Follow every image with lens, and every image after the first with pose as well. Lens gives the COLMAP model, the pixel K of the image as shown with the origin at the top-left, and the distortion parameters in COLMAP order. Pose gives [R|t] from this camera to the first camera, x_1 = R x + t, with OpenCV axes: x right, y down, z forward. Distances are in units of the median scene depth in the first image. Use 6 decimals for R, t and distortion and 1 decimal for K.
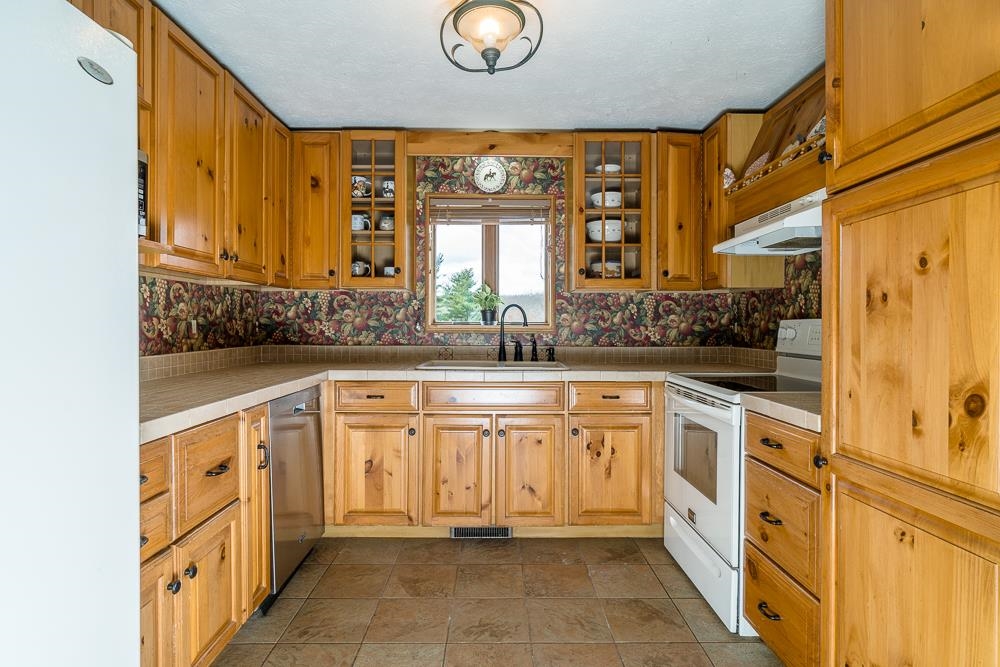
lens RADIAL K [[516.8, 0, 502.0], [0, 516.8, 328.0], [0, 0, 1]] dist [-0.012129, -0.001082]
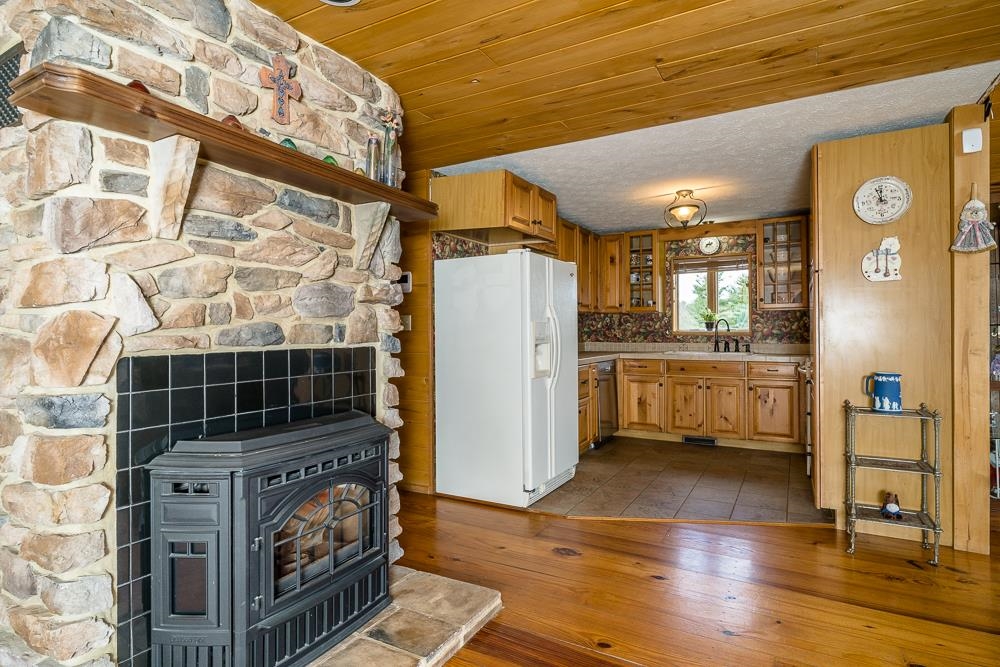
lens RADIAL K [[516.8, 0, 501.2], [0, 516.8, 331.6], [0, 0, 1]] dist [-0.012129, -0.001082]
pose [[0.864027, -0.007081, -0.503395, 0.295254], [0.004462, 0.999970, -0.006407, 0.005174], [0.503425, 0.003290, 0.864033, -1.028296]]
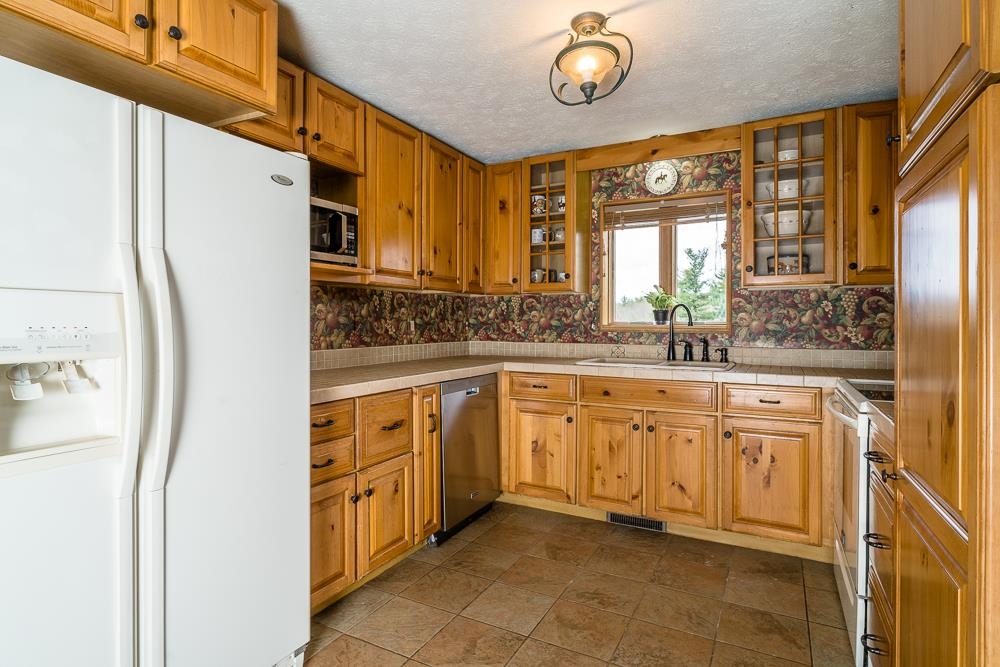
lens RADIAL K [[516.8, 0, 493.3], [0, 516.8, 326.4], [0, 0, 1]] dist [-0.012129, -0.001082]
pose [[0.873928, 0.002495, -0.486048, 0.223600], [-0.003494, 0.999993, -0.001148, 0.000142], [0.486042, 0.002701, 0.873931, -0.062302]]
